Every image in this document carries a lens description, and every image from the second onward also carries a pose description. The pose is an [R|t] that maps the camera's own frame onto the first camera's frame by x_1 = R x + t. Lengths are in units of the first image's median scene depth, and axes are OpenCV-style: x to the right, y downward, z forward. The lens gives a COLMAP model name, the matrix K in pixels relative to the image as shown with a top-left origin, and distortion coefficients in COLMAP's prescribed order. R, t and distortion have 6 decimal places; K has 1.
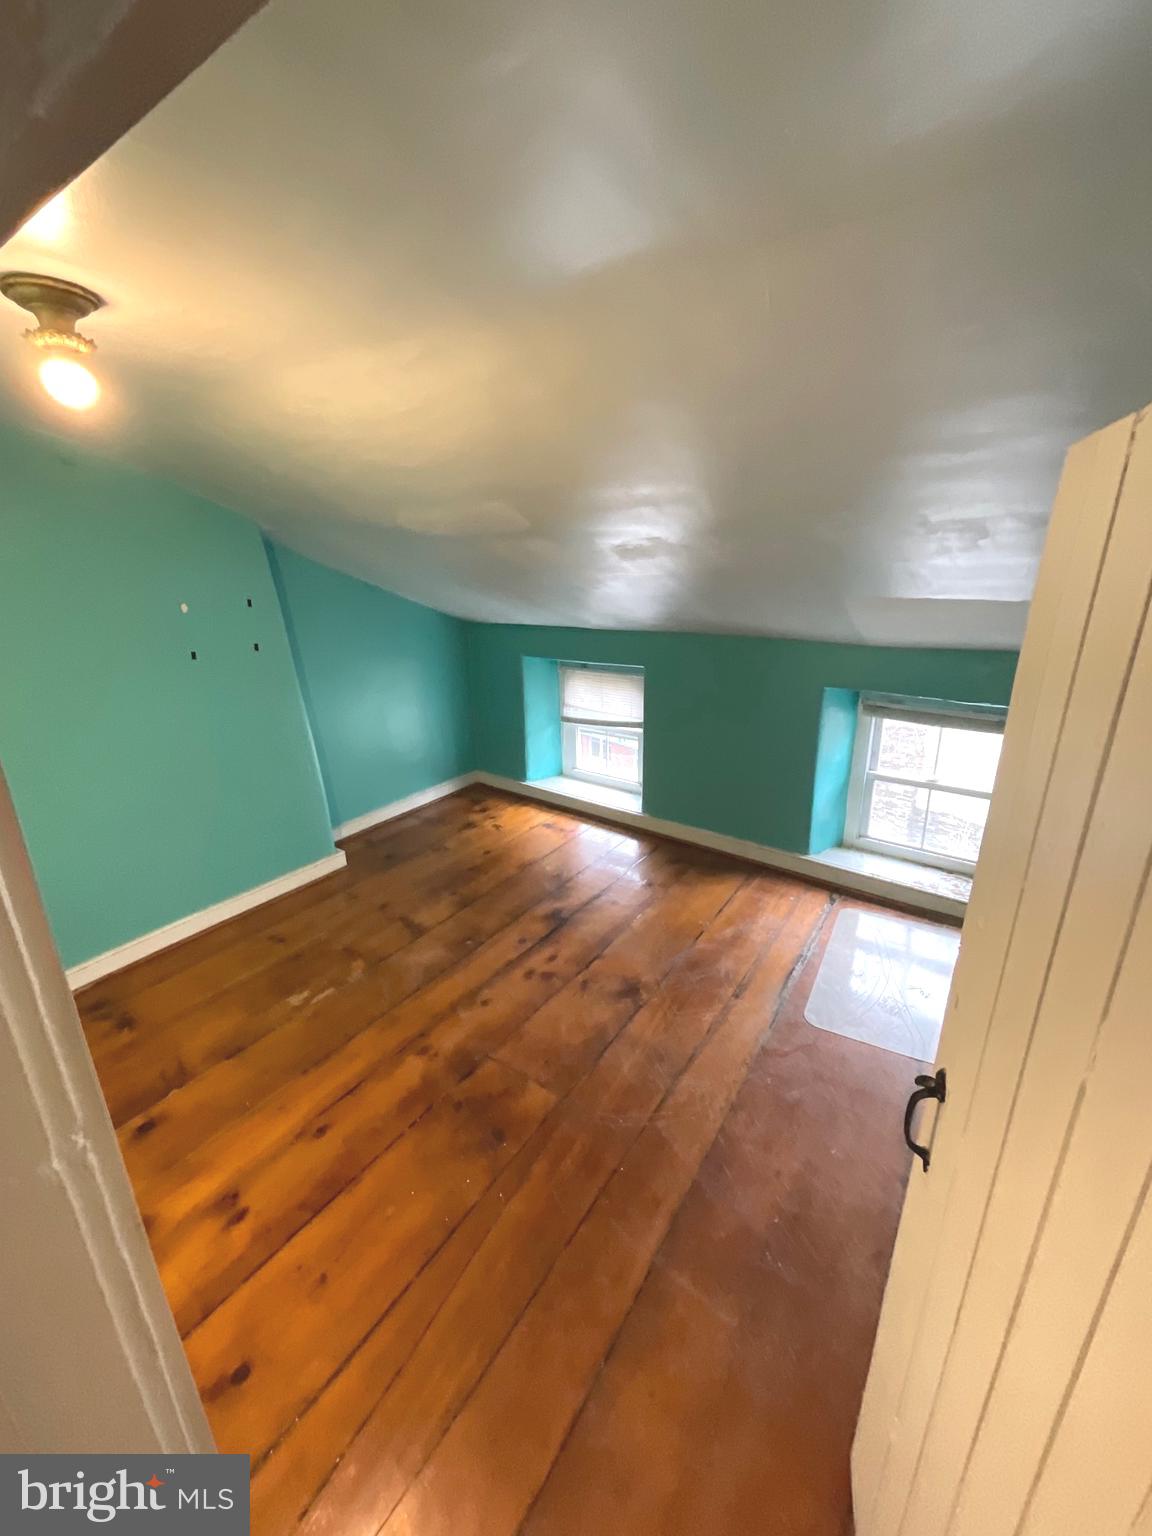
lens RADIAL K [[621.5, 0, 579.5], [0, 621.5, 762.6], [0, 0, 1]] dist [-0.006505, 0.001828]
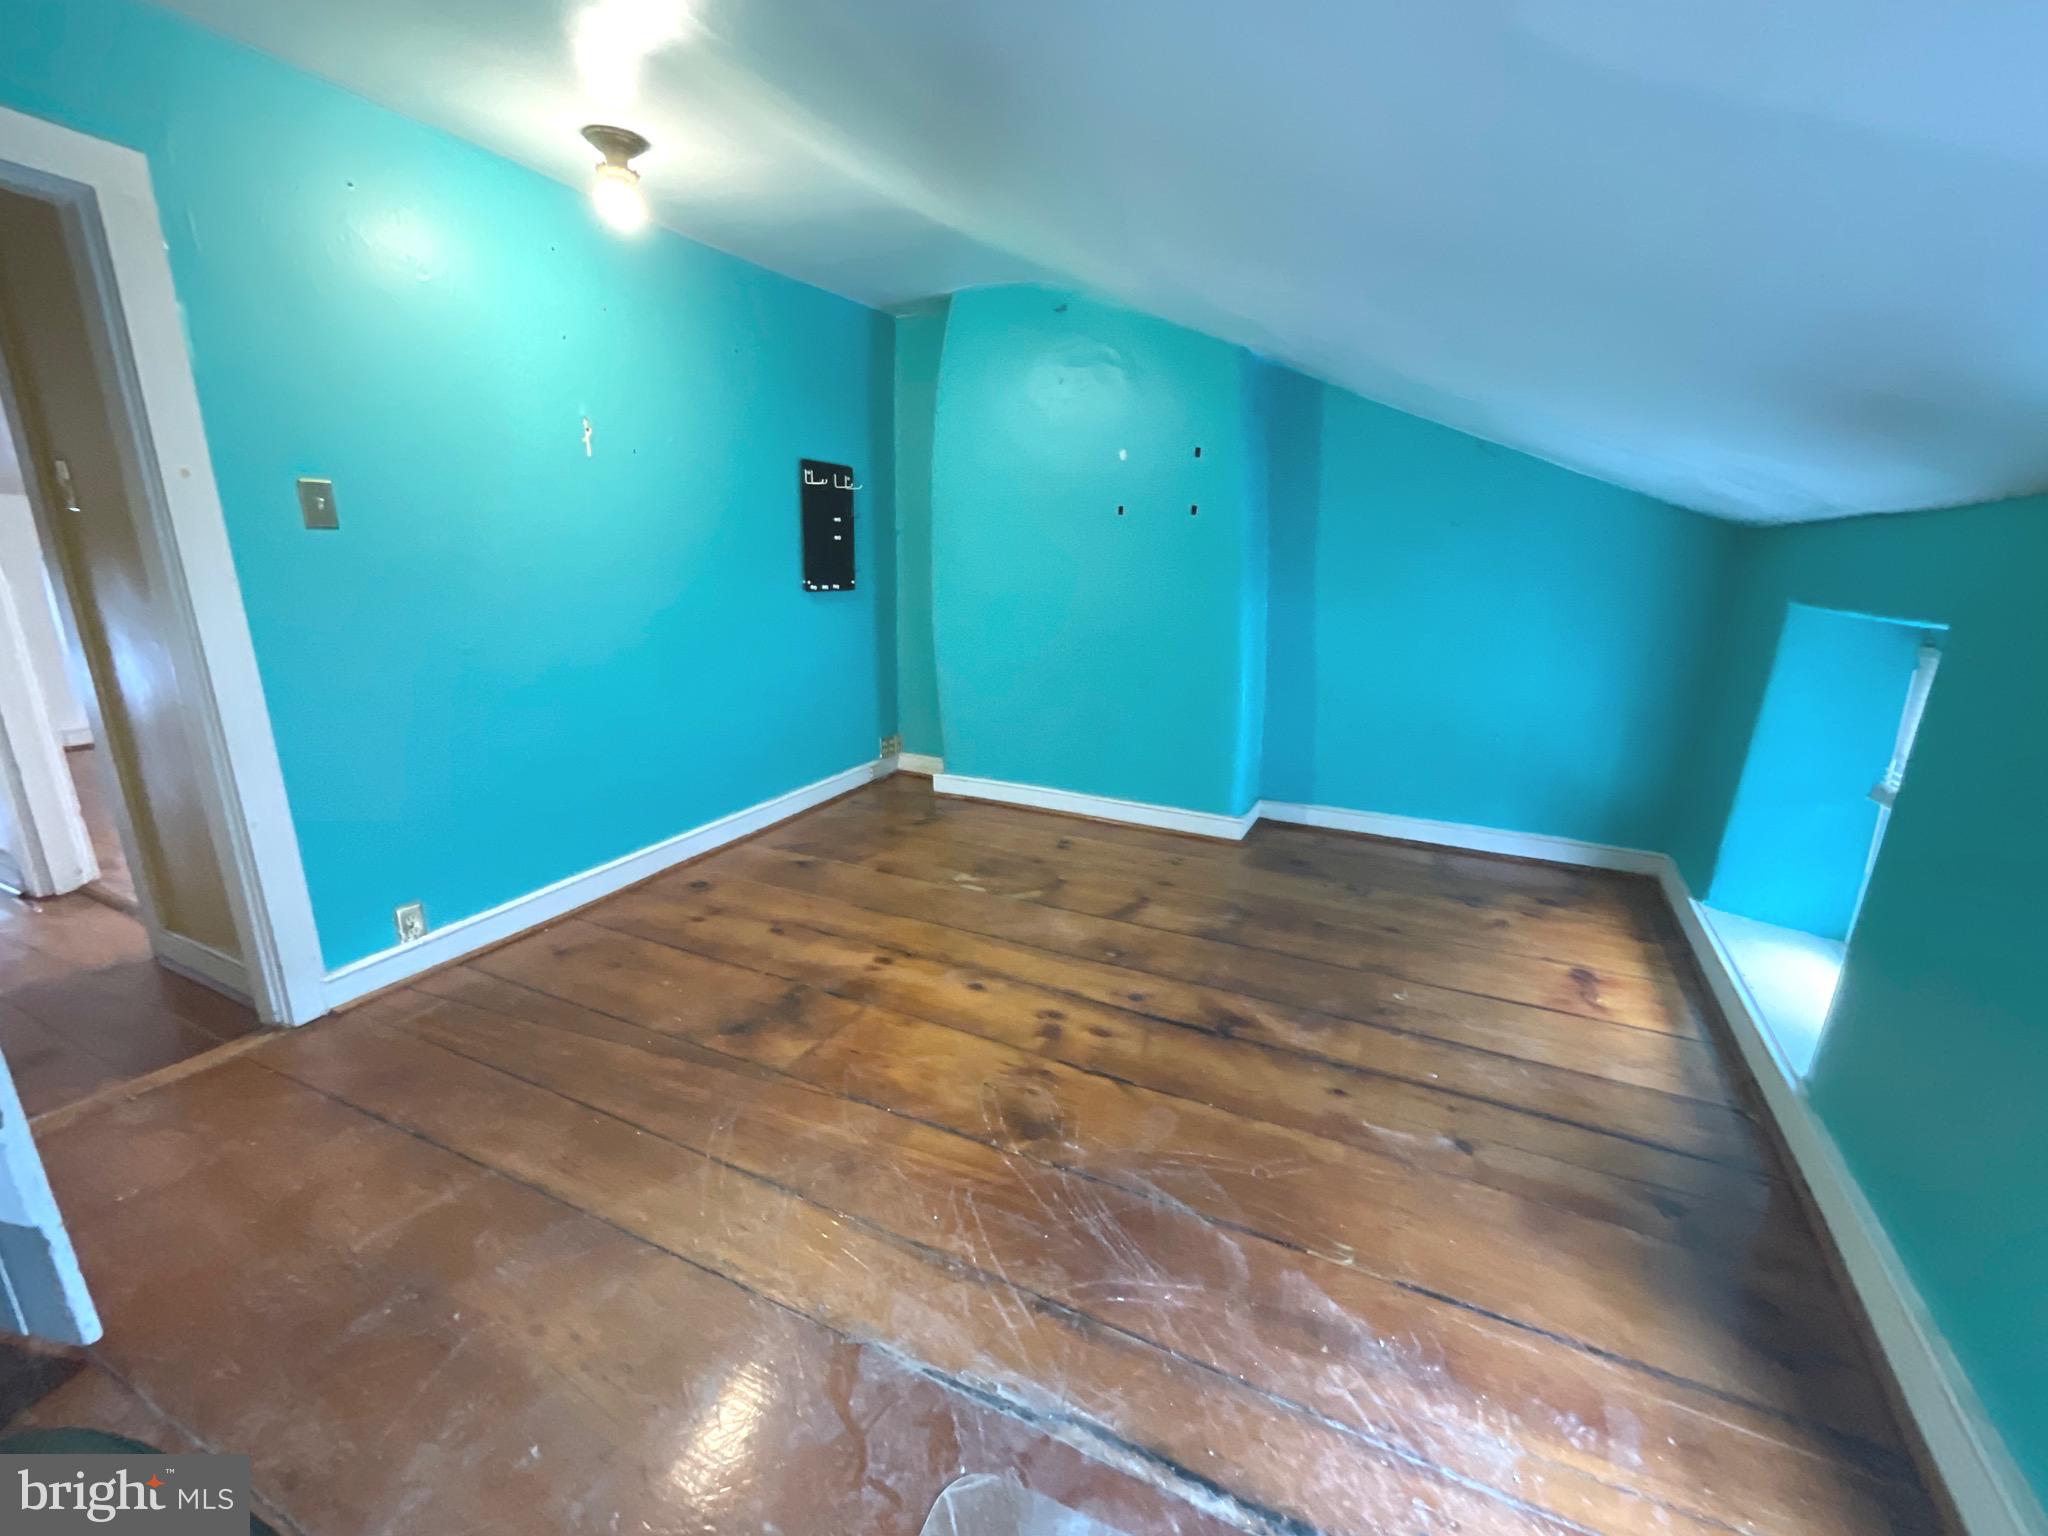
lens RADIAL K [[828.6, 0, 1031.2], [0, 828.6, 760.2], [0, 0, 1]] dist [-0.006505, 0.001828]
pose [[0.166056, 0.274090, -0.947259, 0.614358], [-0.323506, 0.922575, 0.210237, -0.053361], [0.931541, 0.271533, 0.241868, 0.716786]]
